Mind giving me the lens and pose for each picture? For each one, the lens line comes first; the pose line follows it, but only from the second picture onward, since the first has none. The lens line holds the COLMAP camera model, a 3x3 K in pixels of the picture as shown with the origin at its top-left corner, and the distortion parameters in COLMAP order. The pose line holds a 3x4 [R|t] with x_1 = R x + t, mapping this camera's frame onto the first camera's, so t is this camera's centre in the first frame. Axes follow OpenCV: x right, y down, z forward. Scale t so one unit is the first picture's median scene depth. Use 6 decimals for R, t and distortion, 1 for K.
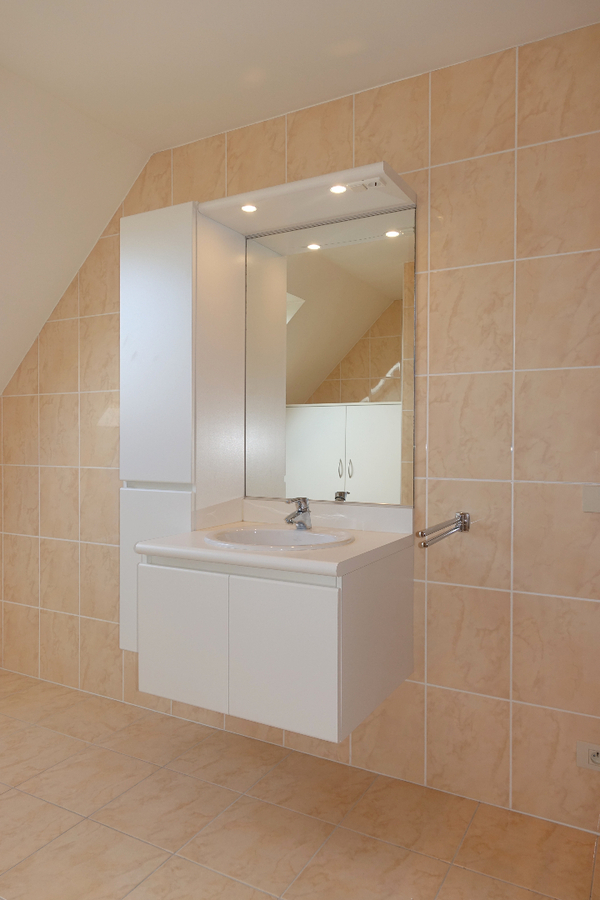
lens RADIAL K [[621.0, 0, 303.2], [0, 621.0, 448.5], [0, 0, 1]] dist [-0.007822, 0.008398]
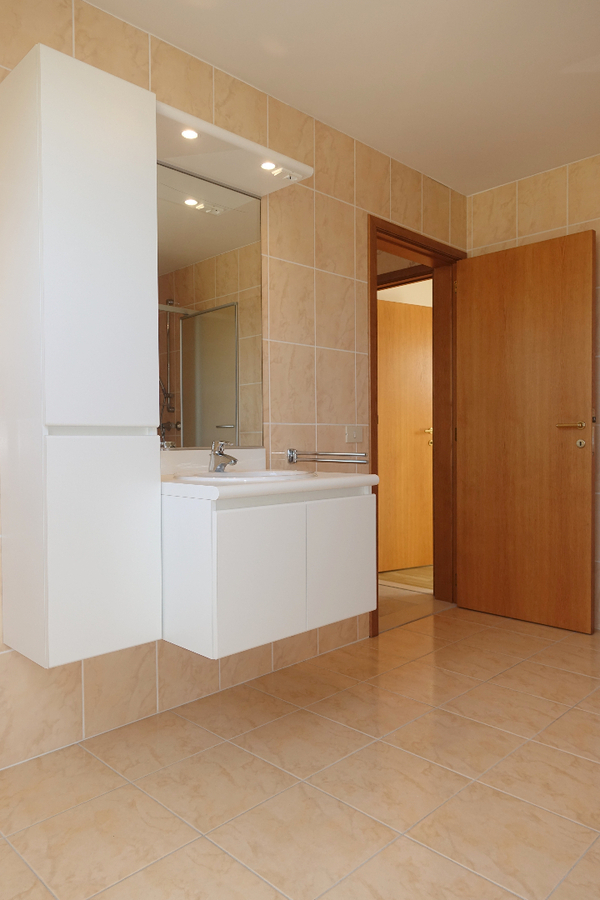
lens RADIAL K [[621.0, 0, 303.8], [0, 621.0, 448.2], [0, 0, 1]] dist [-0.007822, 0.008398]
pose [[0.284001, -0.020669, 0.958601, -0.993363], [0.016570, 0.999724, 0.016647, 0.079917], [-0.958681, 0.011156, 0.284265, 0.598859]]
